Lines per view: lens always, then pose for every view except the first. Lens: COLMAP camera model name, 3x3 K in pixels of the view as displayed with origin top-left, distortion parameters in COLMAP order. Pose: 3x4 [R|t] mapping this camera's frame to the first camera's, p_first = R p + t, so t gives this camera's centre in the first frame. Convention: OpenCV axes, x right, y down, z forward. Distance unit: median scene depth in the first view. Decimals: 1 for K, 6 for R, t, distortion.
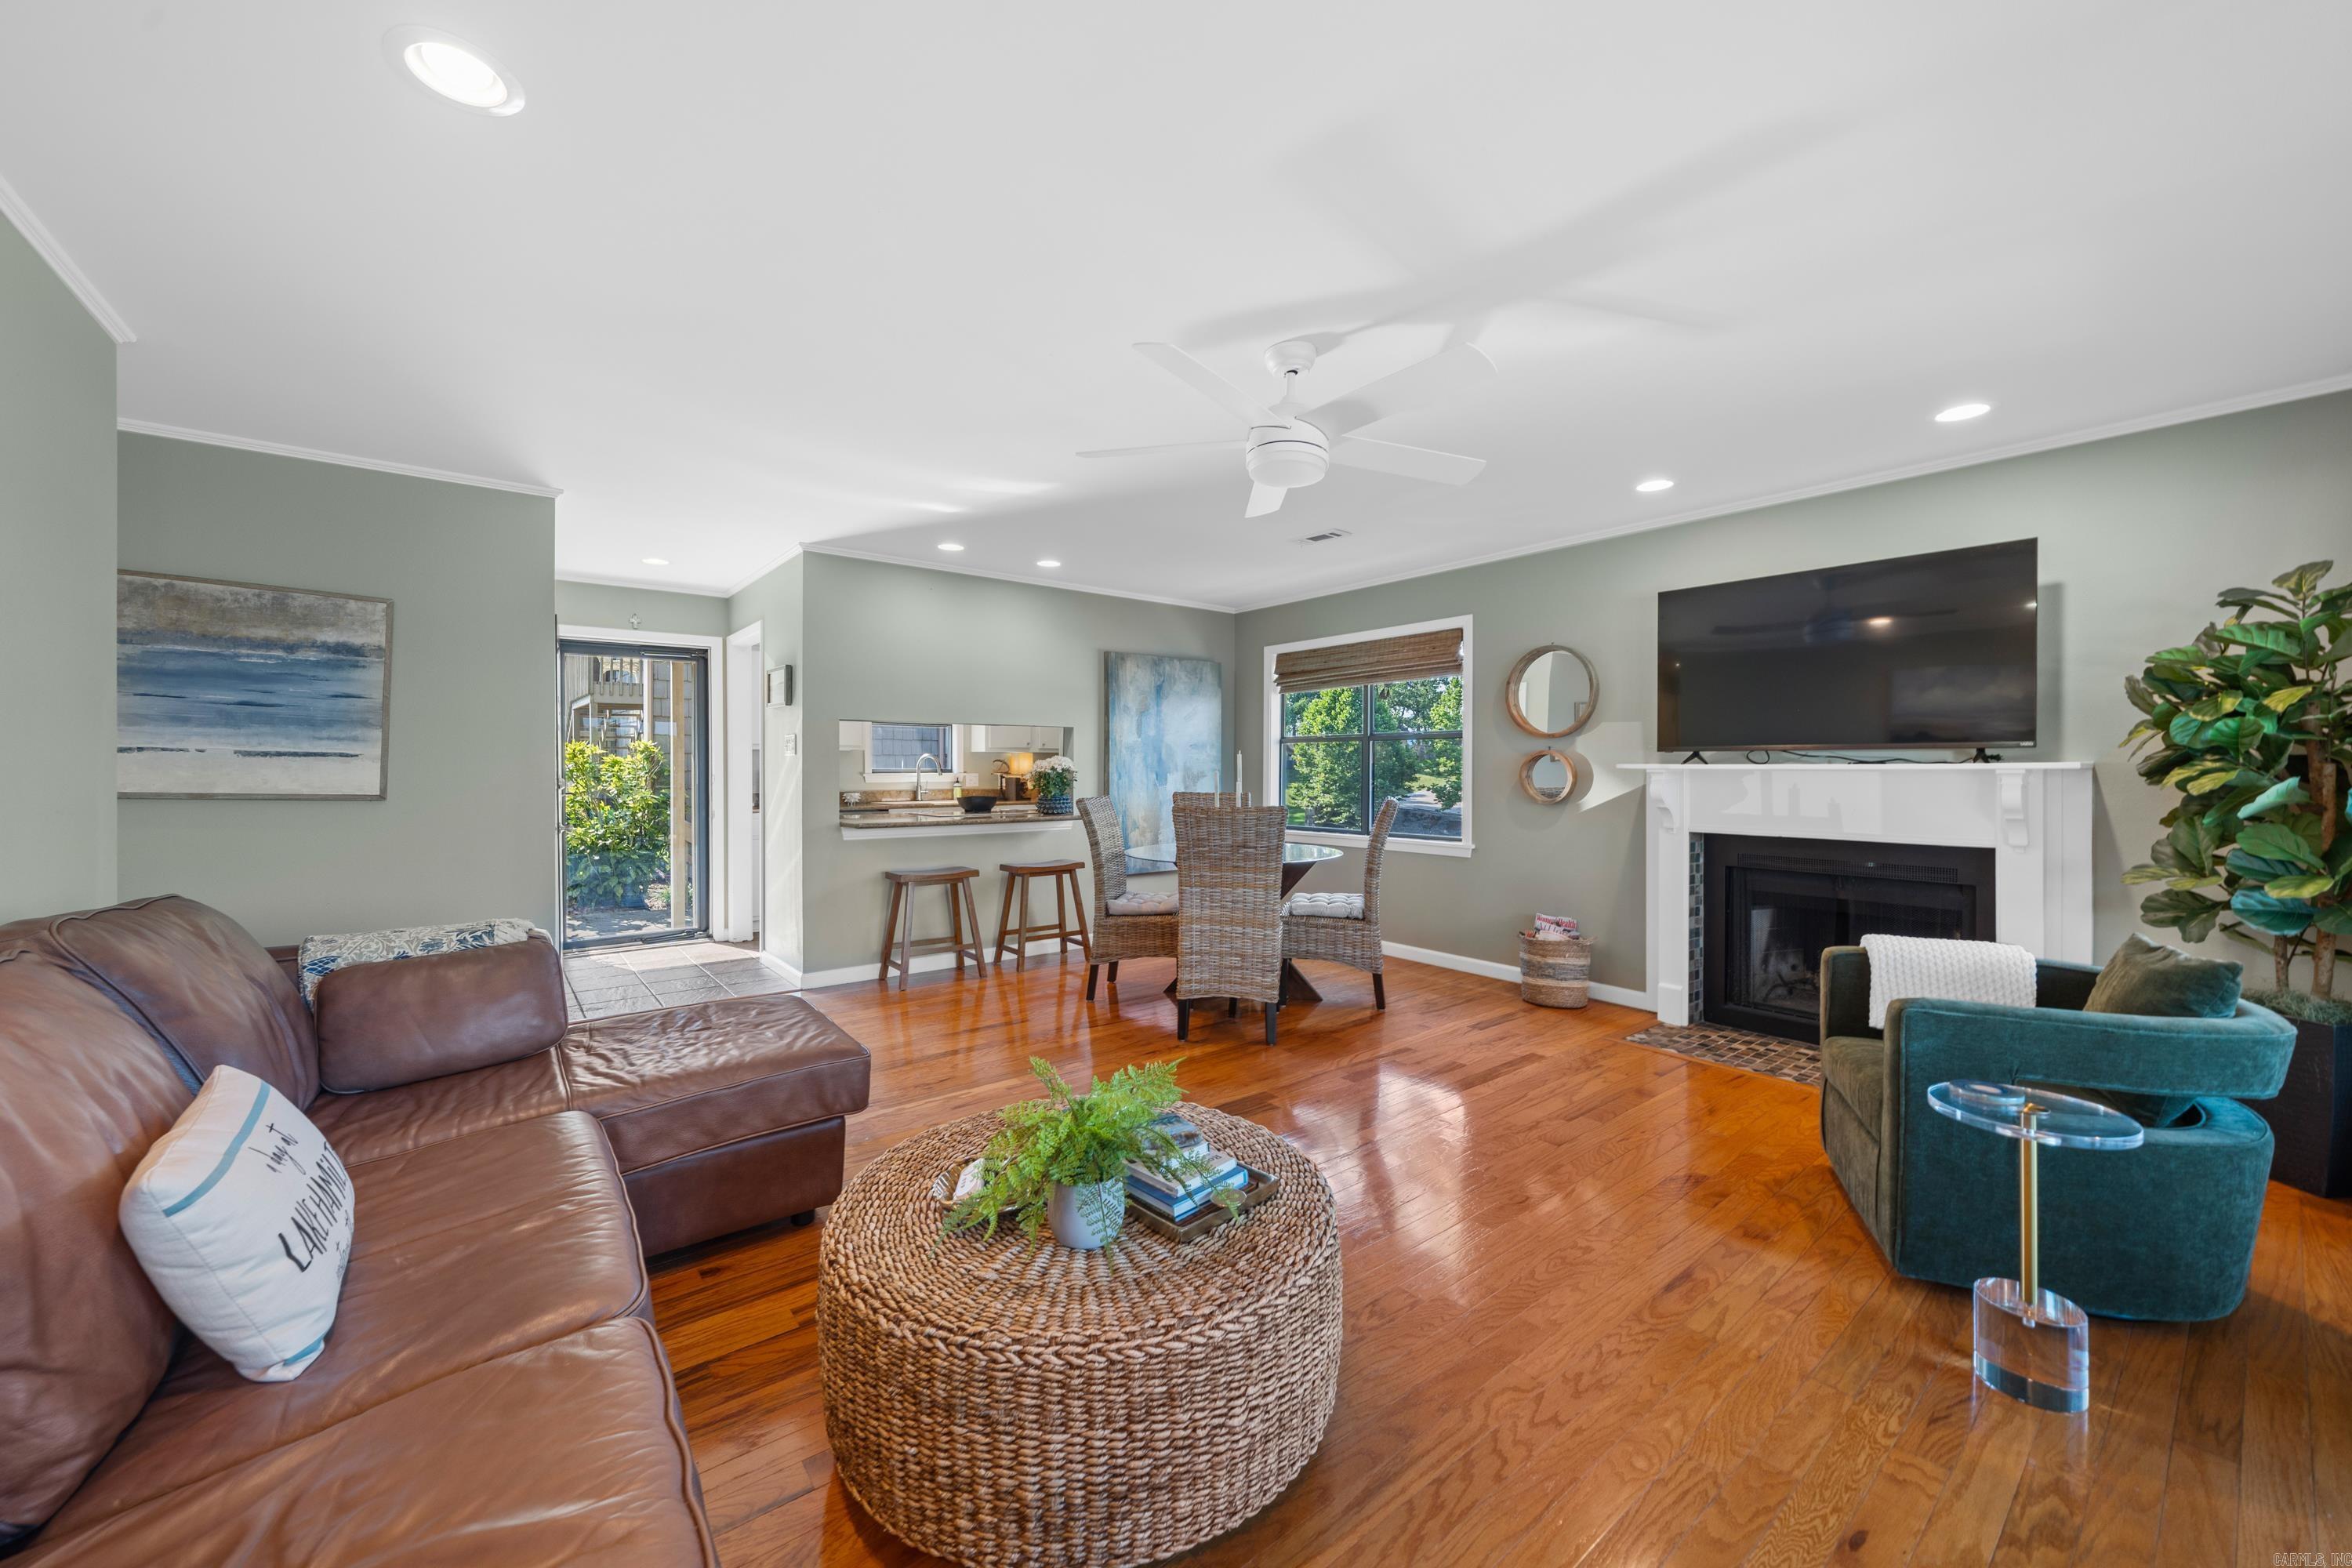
lens RADIAL K [[848.0, 0, 1186.7], [0, 848.0, 763.2], [0, 0, 1]] dist [-0.007061, 0.000426]
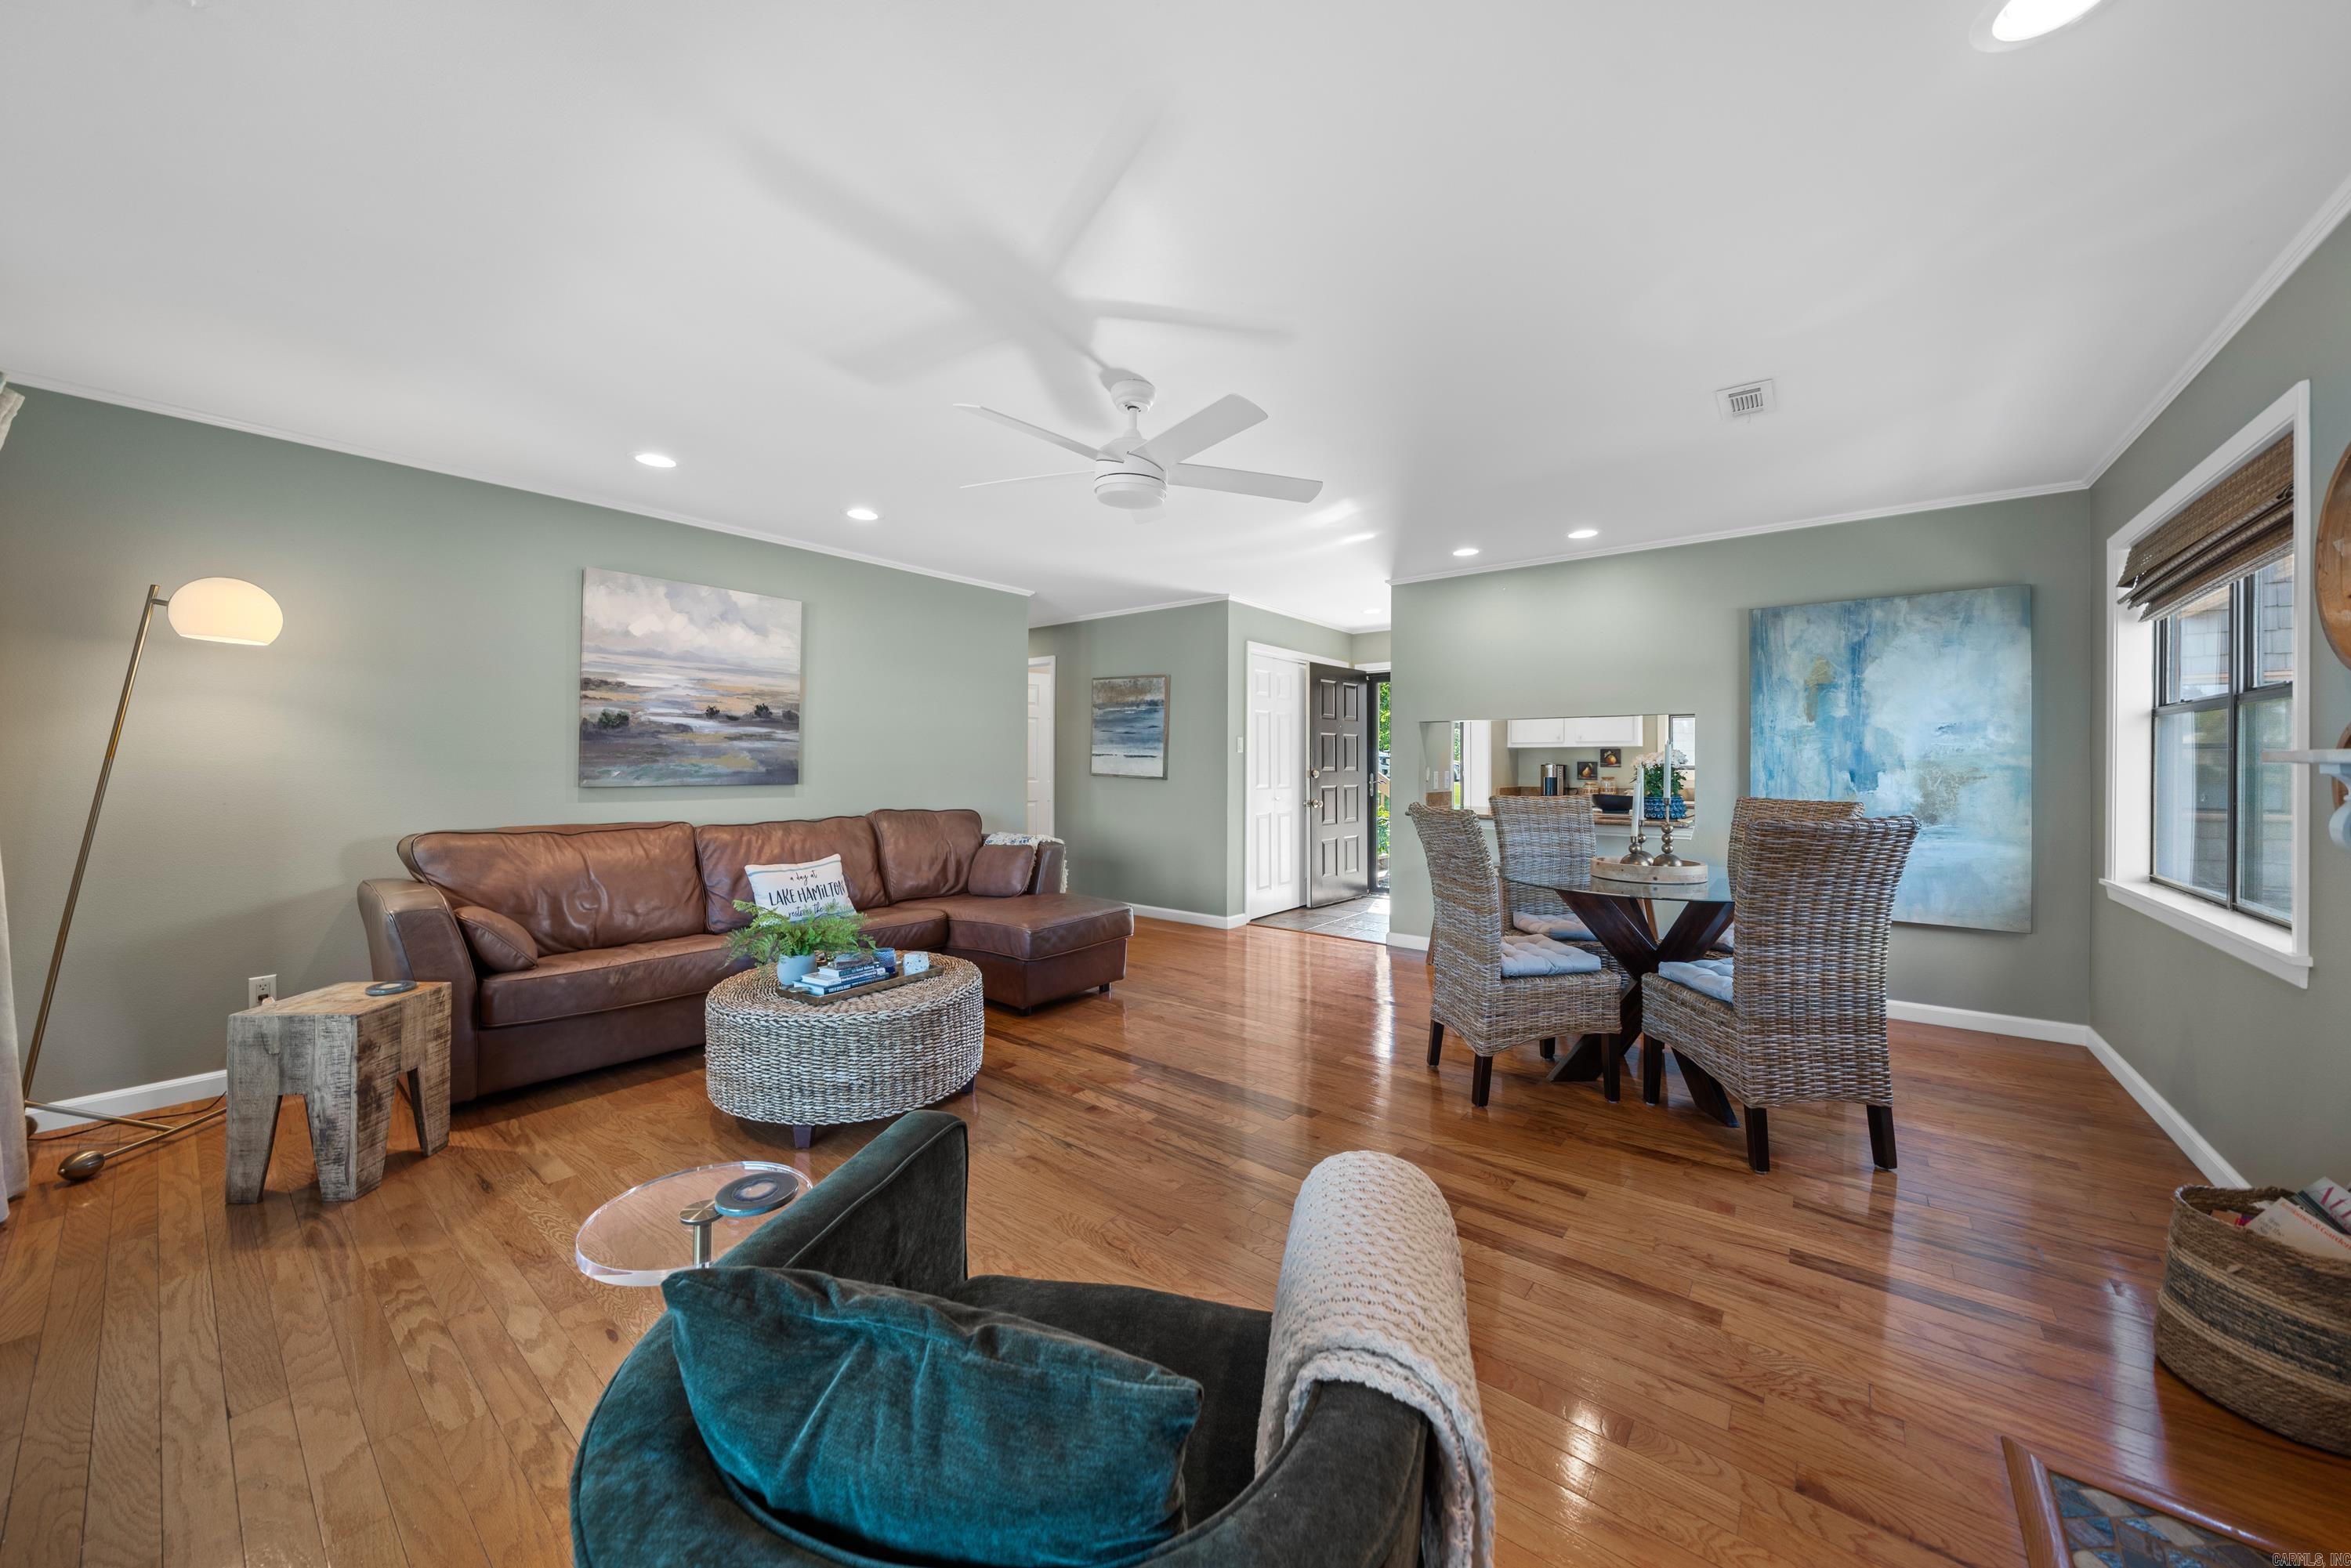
lens RADIAL K [[815.6, 0, 1173.4], [0, 815.6, 764.5], [0, 0, 1]] dist [-0.004846, 0.000136]
pose [[0.207209, 0.003128, -0.978292, 0.535891], [0.001358, 0.999993, 0.003485, 0.002812], [0.978296, -0.002051, 0.207203, 0.368692]]
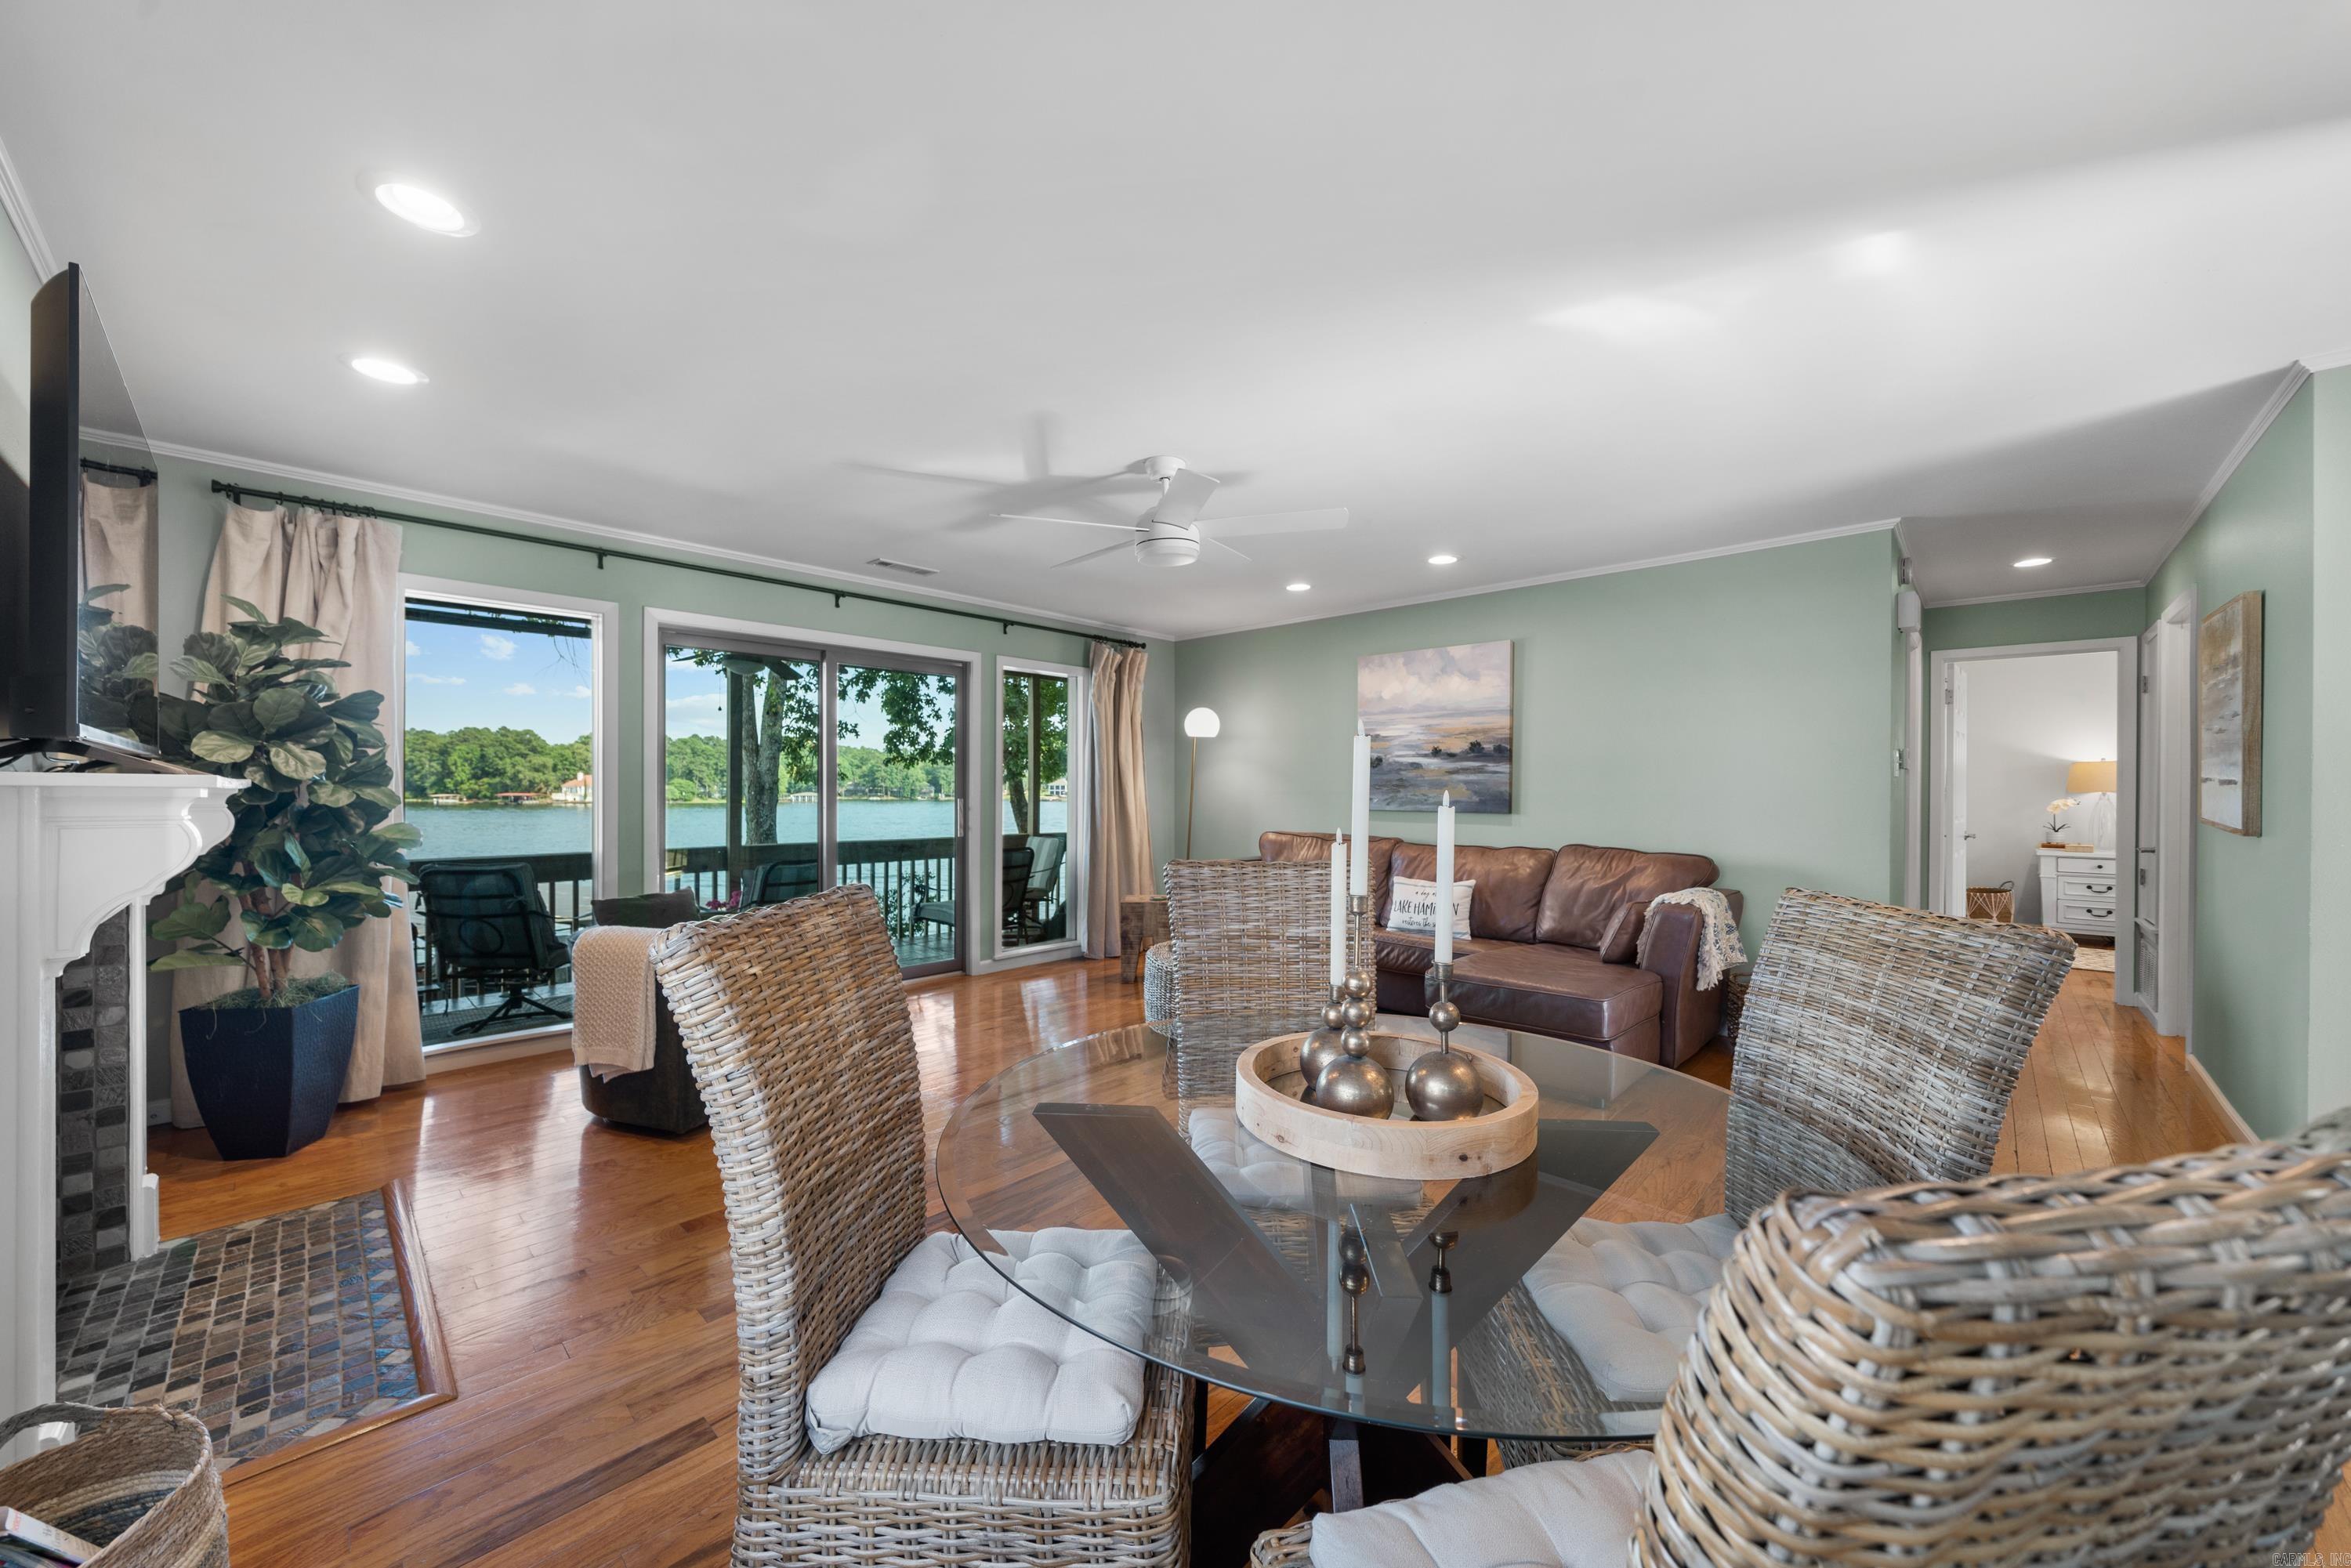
lens RADIAL K [[847.6, 0, 1176.4], [0, 847.6, 786.3], [0, 0, 1]] dist [-0.007061, 0.000426]
pose [[-0.991055, -0.005832, -0.133329, 0.121018], [-0.004890, 0.999961, -0.007398, 0.004160], [0.133367, -0.006680, -0.991044, 1.015887]]
